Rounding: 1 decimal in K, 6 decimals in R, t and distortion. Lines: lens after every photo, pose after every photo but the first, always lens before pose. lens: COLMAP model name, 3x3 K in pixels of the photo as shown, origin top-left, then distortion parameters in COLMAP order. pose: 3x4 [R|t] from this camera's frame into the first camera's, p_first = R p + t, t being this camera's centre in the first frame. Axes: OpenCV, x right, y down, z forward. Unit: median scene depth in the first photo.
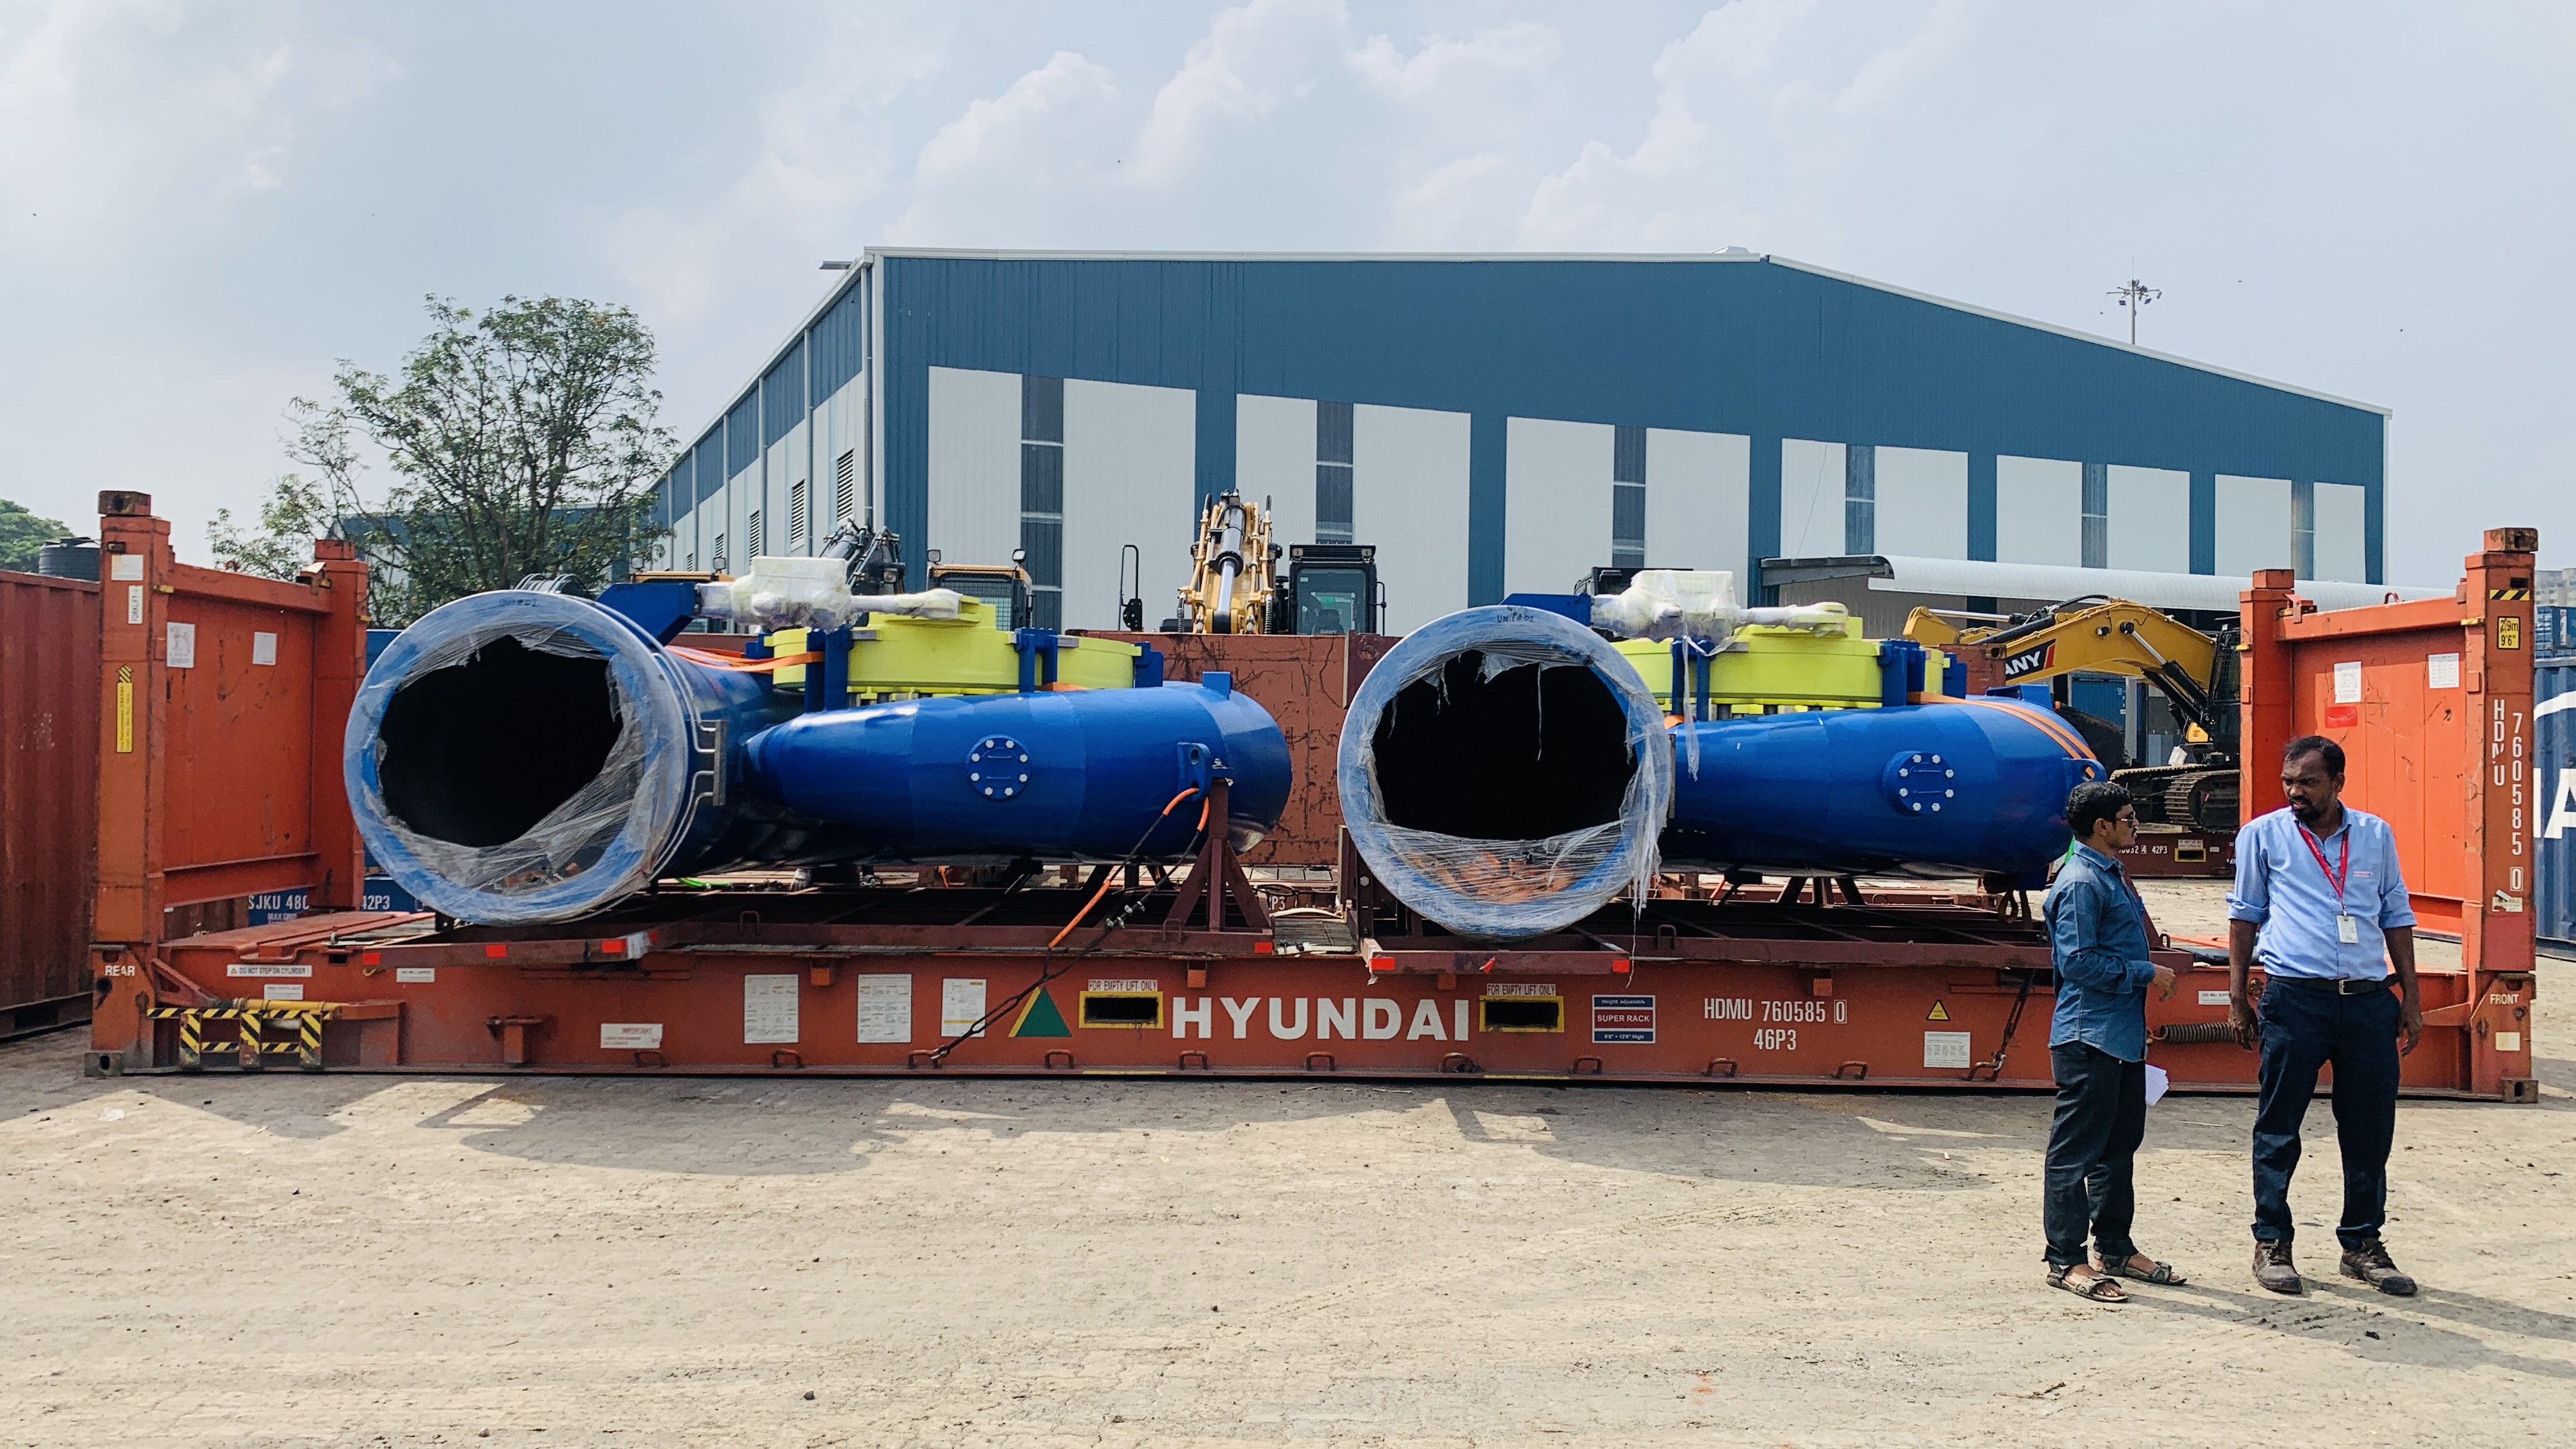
lens RADIAL K [[1986.1, 0, 1256.8], [0, 1986.1, 717.5], [0, 0, 1]] dist [0.135694, -0.228708]
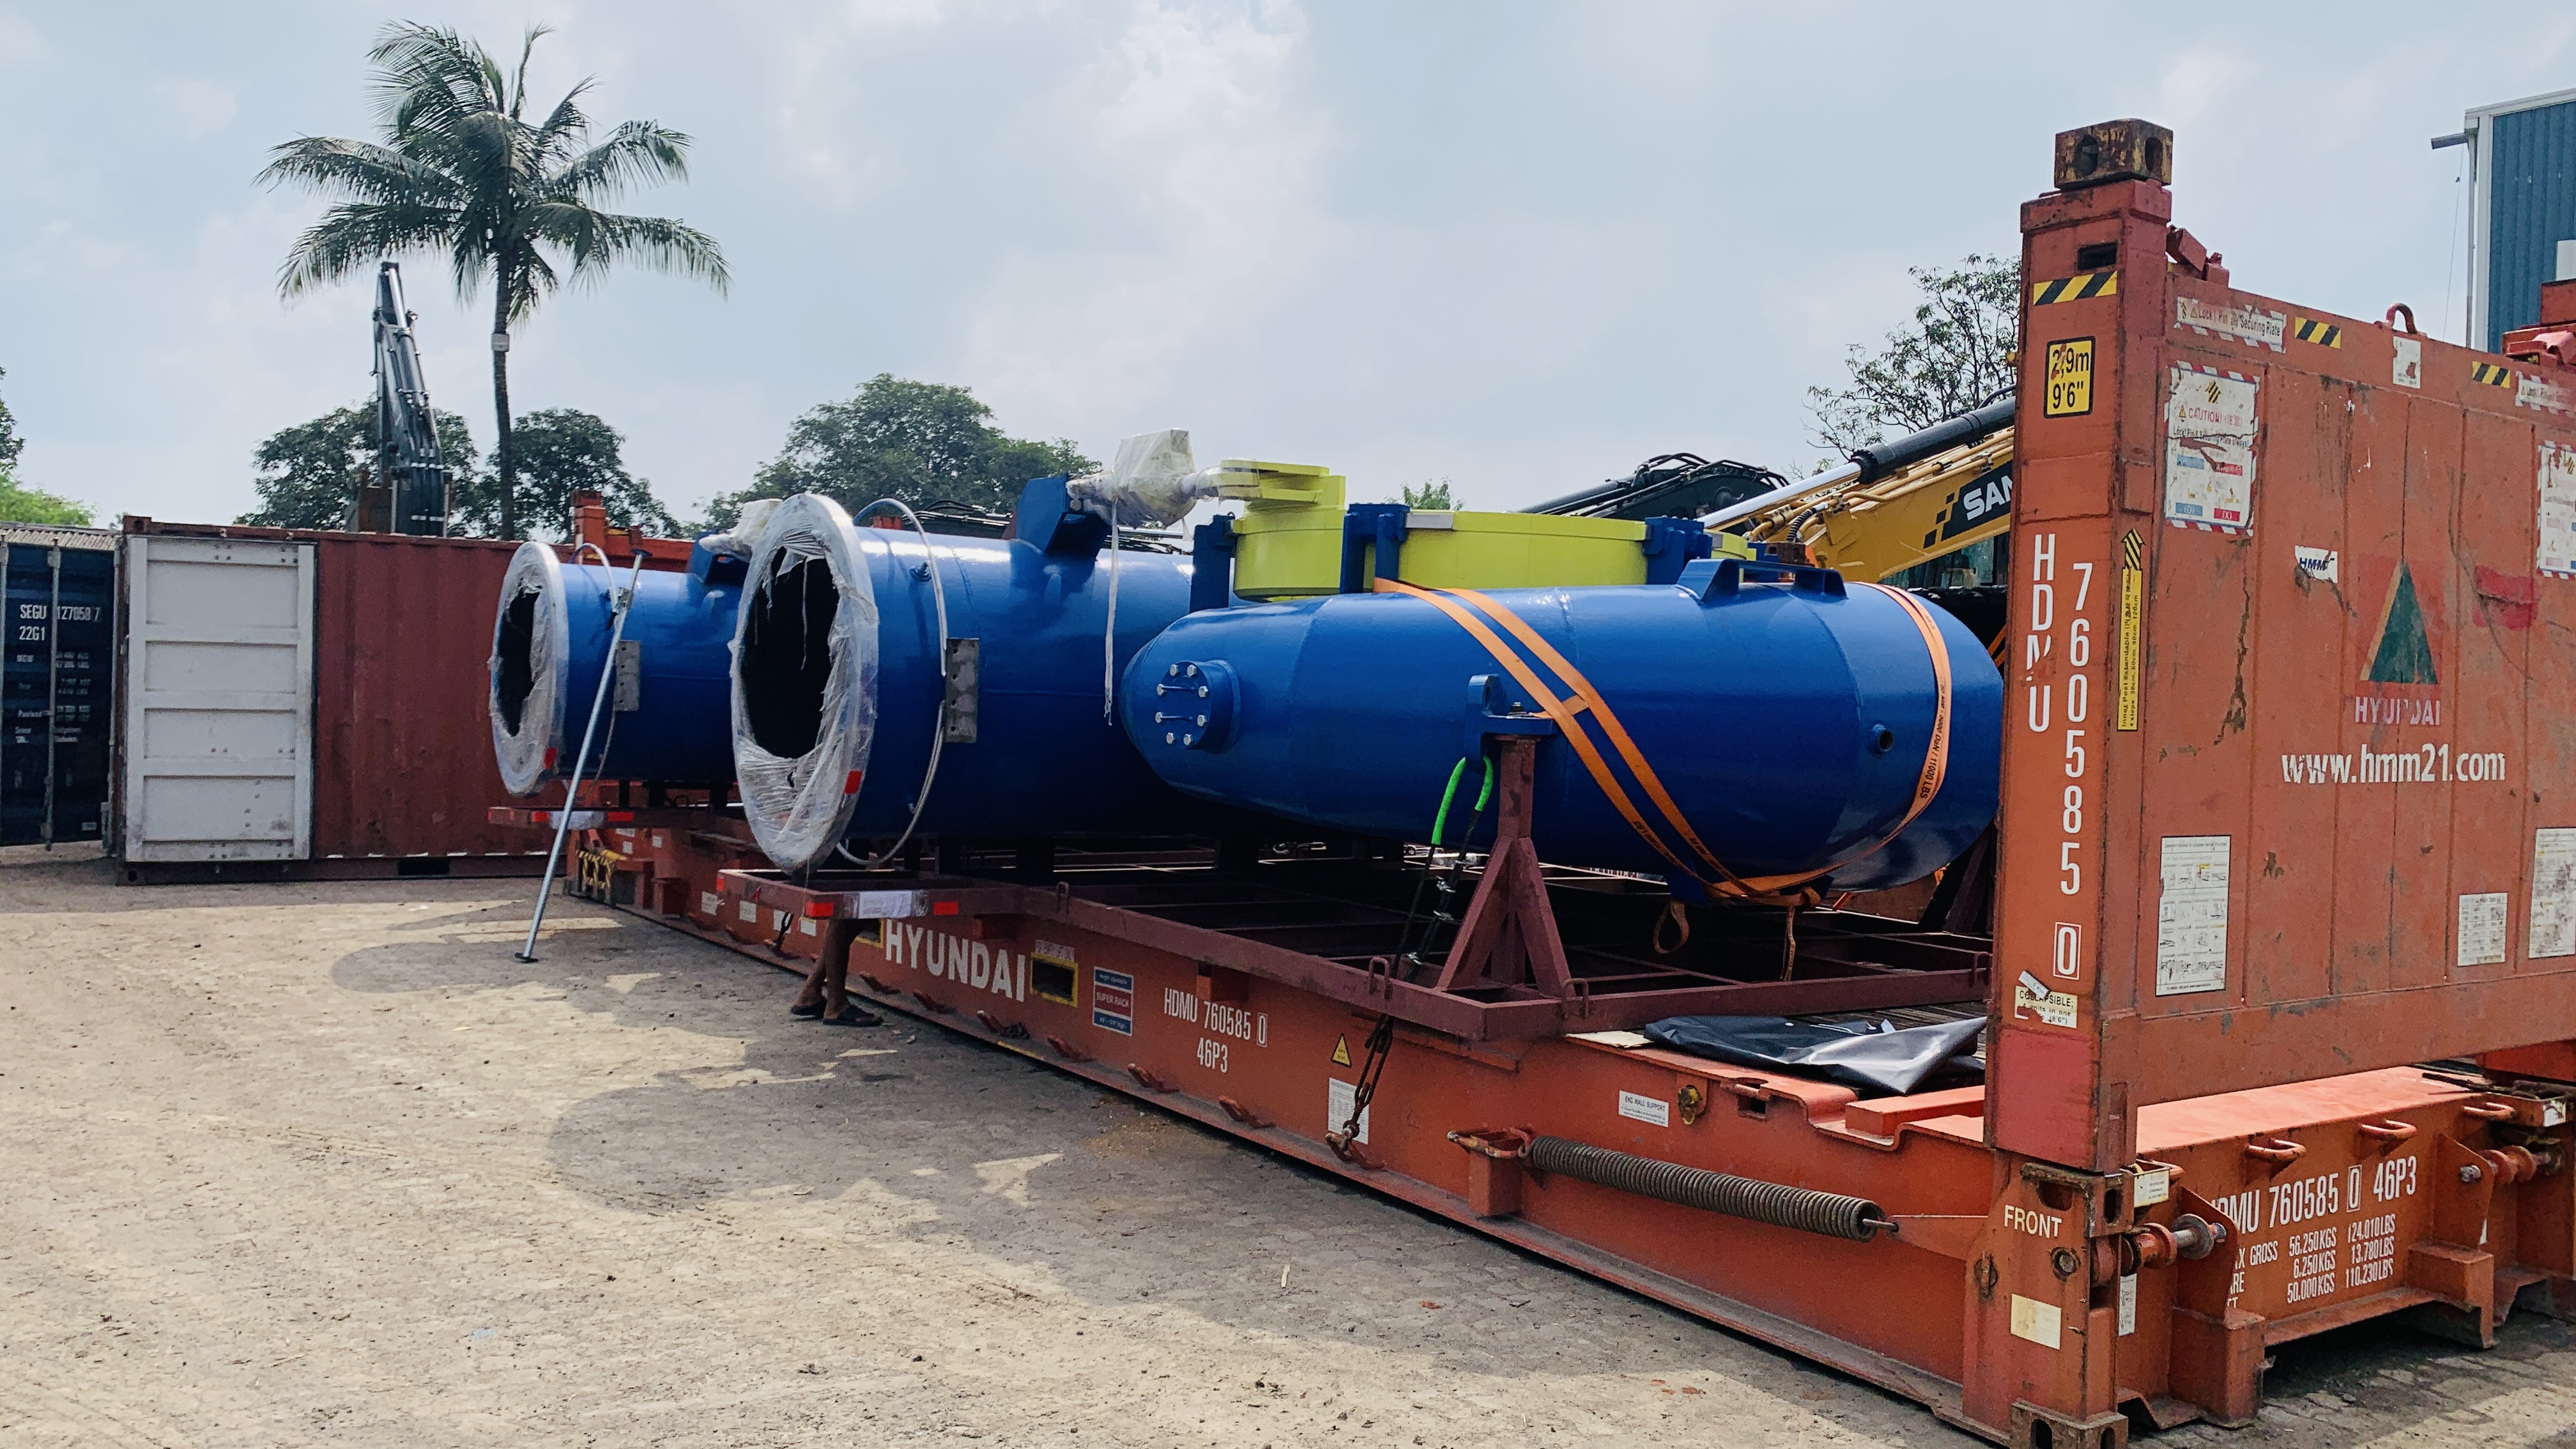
lens RADIAL K [[1919.0, 0, 1287.9], [0, 1919.0, 702.4], [0, 0, 1]] dist [0.173101, -0.196378]
pose [[0.577516, 0.011310, -0.816301, 0.856715], [-0.008037, 0.999934, 0.008169, 0.024868], [0.816340, 0.001843, 0.577569, 0.615812]]
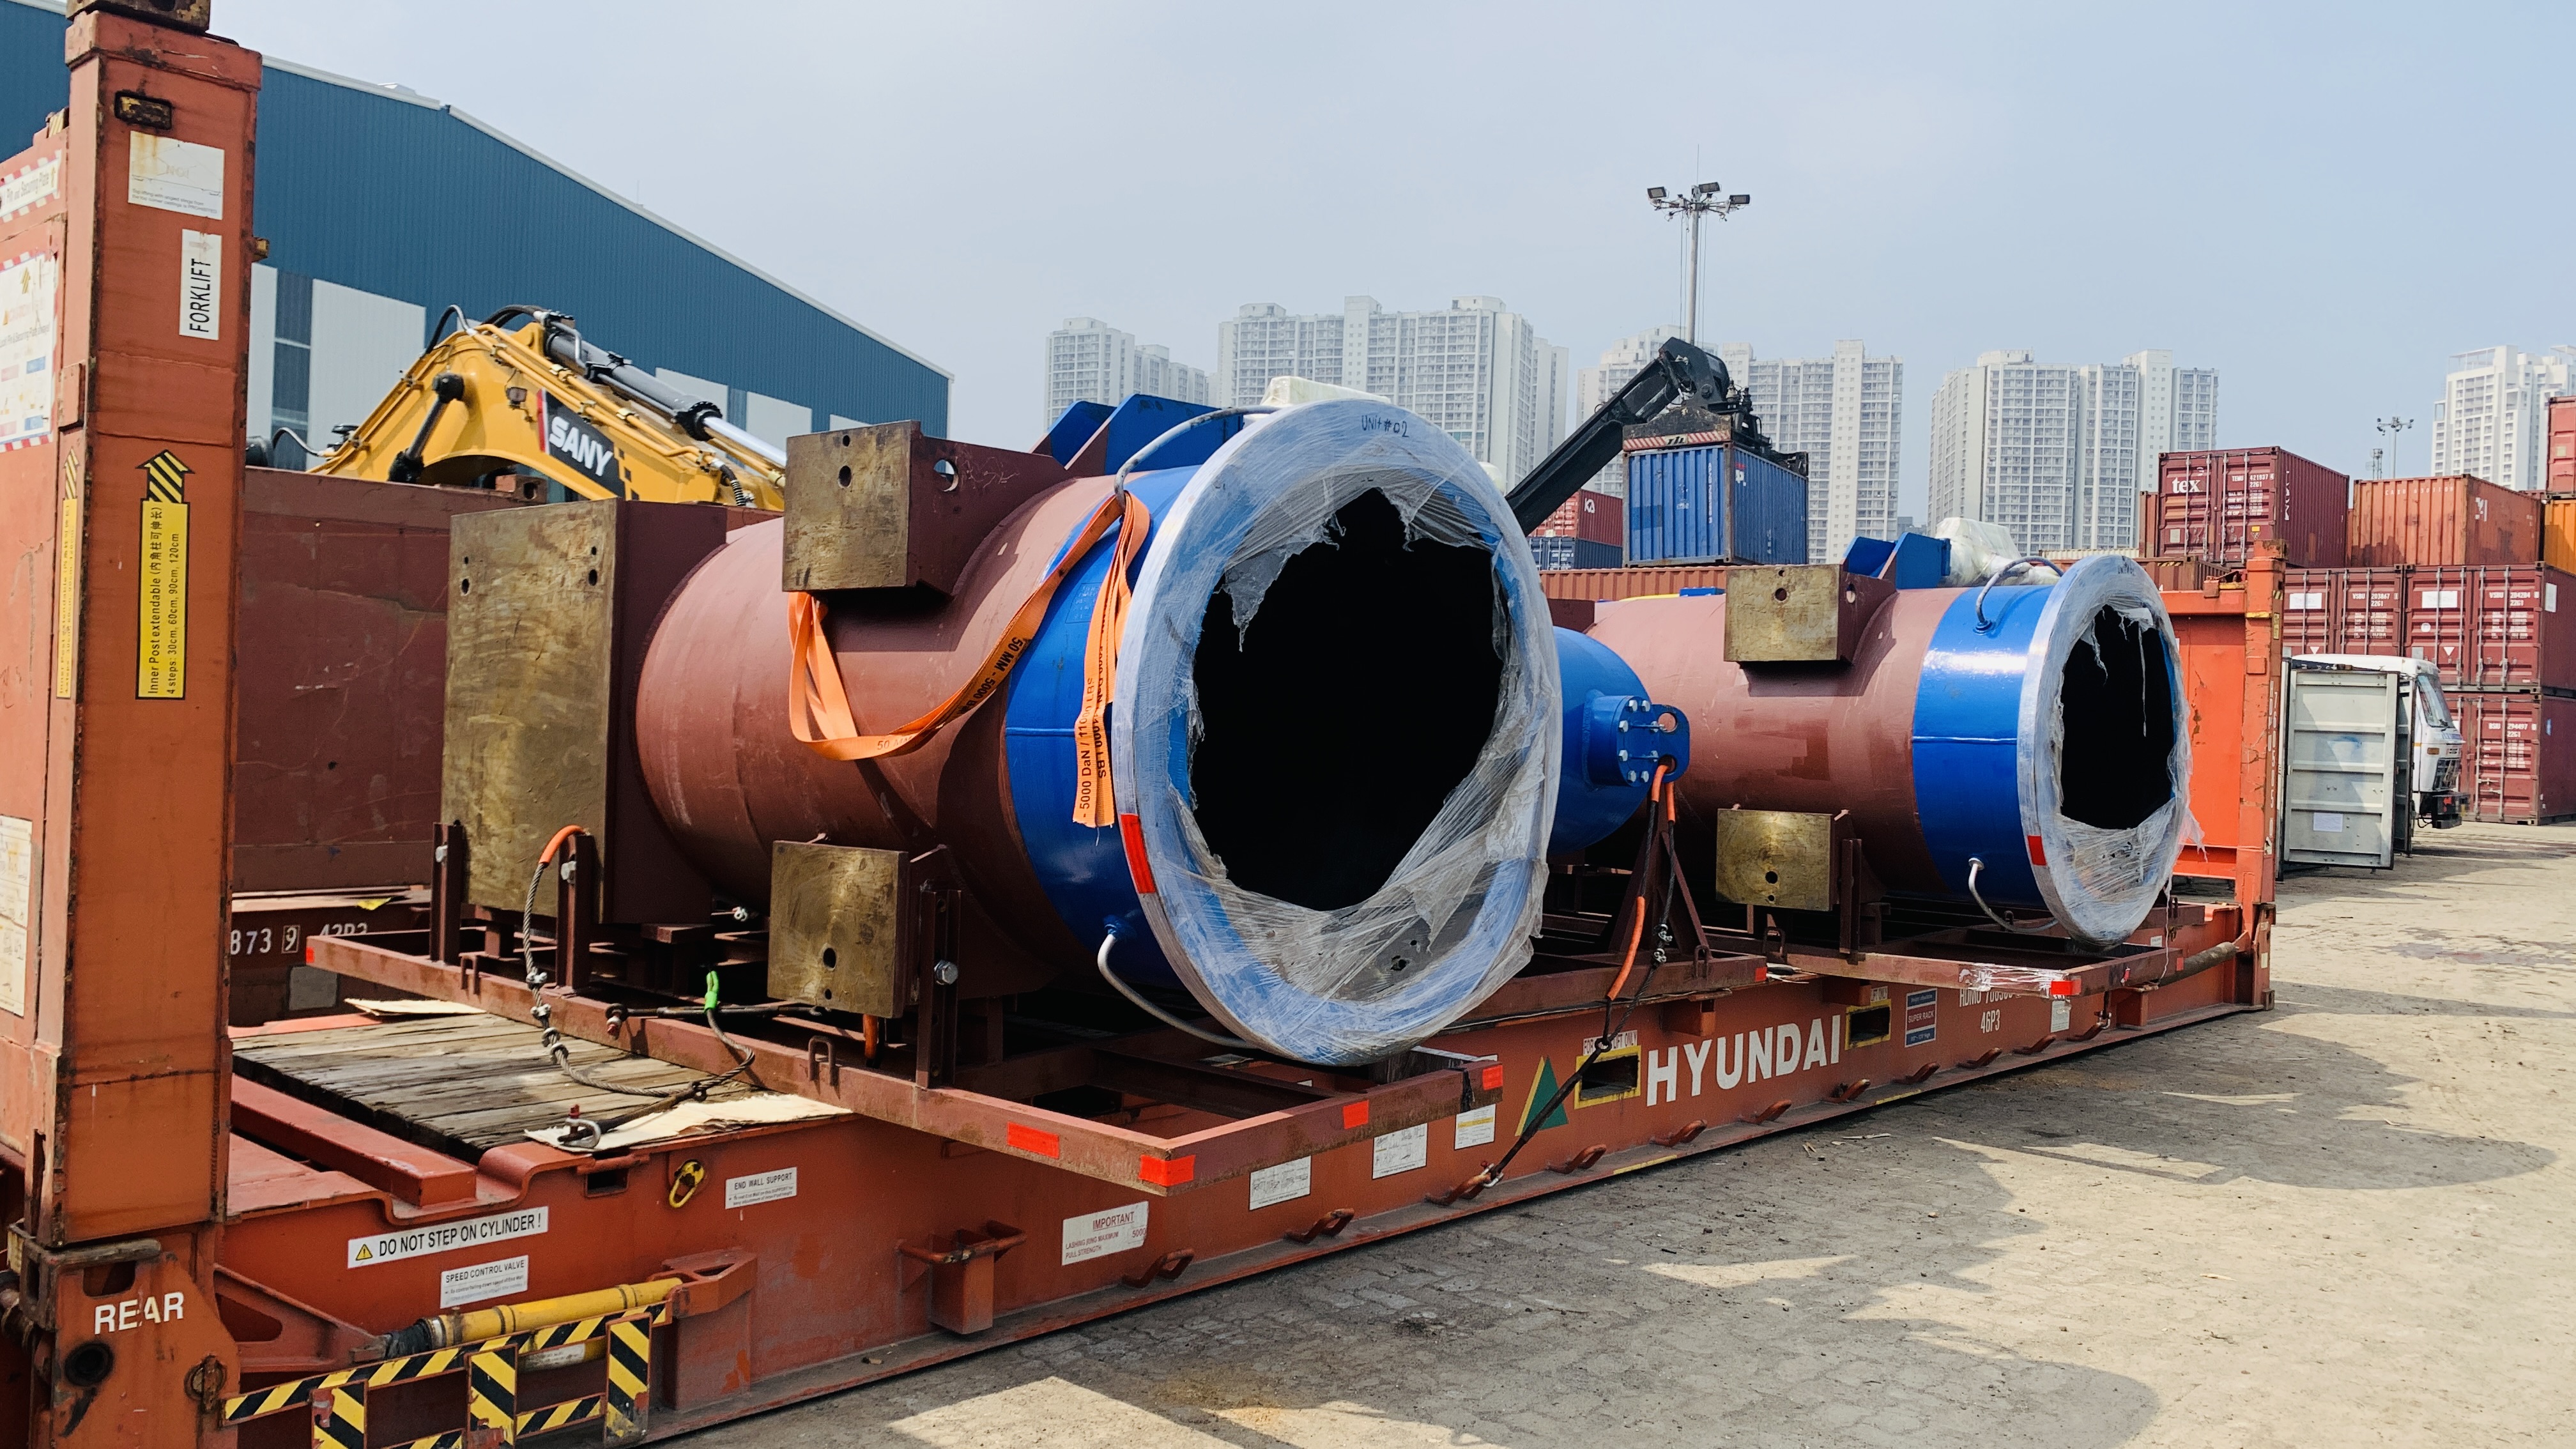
lens RADIAL K [[1986.1, 0, 1256.8], [0, 1986.1, 717.5], [0, 0, 1]] dist [0.135694, -0.228708]
pose [[0.673557, 0.006759, 0.739105, -0.692173], [-0.036891, 0.999019, 0.024484, 0.004741], [-0.738214, -0.043758, 0.673146, 0.620892]]
